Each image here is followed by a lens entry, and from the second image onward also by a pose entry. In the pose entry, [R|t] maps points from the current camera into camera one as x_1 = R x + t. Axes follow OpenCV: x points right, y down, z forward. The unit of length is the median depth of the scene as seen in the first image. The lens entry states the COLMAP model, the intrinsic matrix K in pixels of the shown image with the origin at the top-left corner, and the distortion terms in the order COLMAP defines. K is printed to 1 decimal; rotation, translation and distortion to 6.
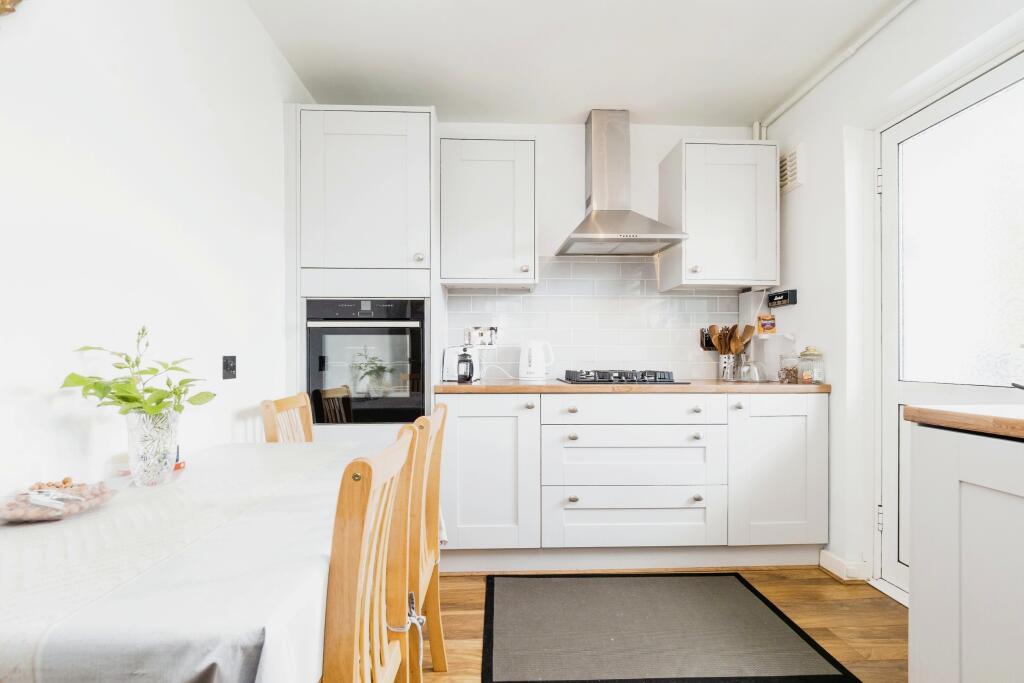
lens RADIAL K [[453.2, 0, 508.5], [0, 453.2, 344.6], [0, 0, 1]] dist [-0.001129, -0.007119]
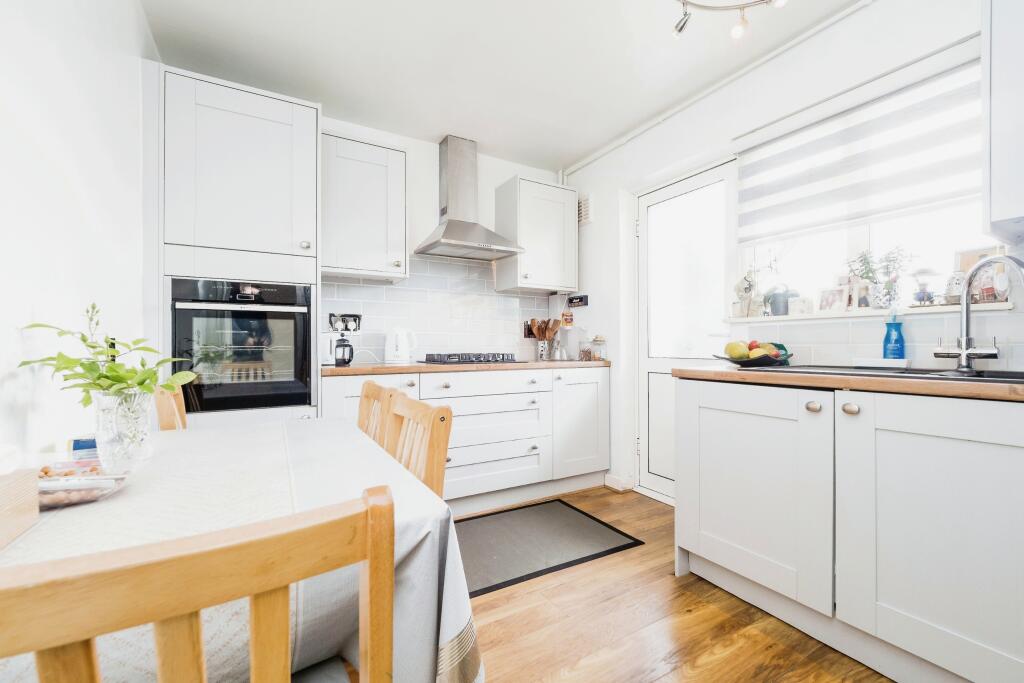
lens RADIAL K [[439.3, 0, 510.6], [0, 439.3, 326.5], [0, 0, 1]] dist [0.000481, -0.004449]
pose [[0.876826, 0.019600, 0.480409, -0.247156], [-0.011177, 0.999730, -0.020387, 0.007929], [-0.480678, 0.012506, 0.876808, -0.098239]]
